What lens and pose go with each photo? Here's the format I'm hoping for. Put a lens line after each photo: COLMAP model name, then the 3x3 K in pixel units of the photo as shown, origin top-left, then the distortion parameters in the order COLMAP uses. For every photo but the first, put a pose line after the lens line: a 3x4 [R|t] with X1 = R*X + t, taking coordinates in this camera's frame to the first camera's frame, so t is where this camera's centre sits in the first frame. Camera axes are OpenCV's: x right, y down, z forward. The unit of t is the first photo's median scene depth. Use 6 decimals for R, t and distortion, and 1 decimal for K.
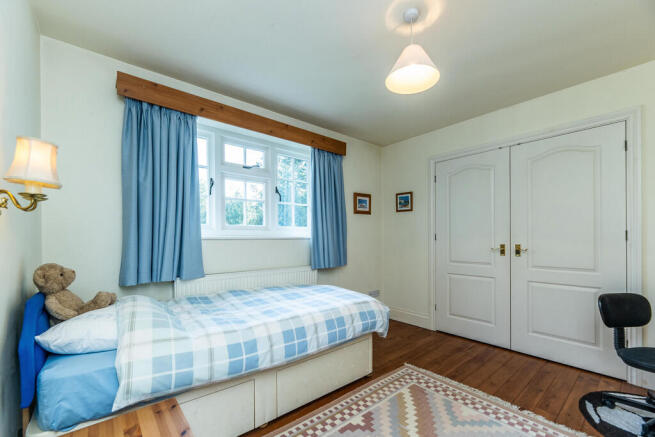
lens RADIAL K [[268.3, 0, 326.5], [0, 268.3, 238.9], [0, 0, 1]] dist [0.000091, 0.000012]
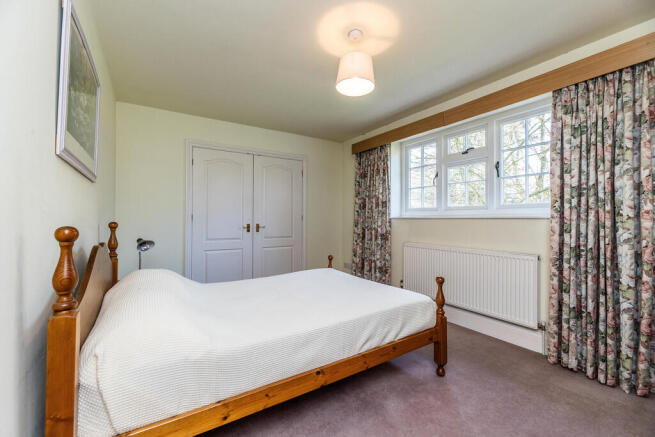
lens RADIAL K [[277.6, 0, 327.5], [0, 277.6, 218.5], [0, 0, 1]] dist [0.000009, -0.000001]
pose [[-0.105157, 0.007266, -0.994429, 1.069929], [0.002301, 0.999972, 0.007063, -0.010852], [0.994453, -0.001545, -0.105171, 0.704352]]
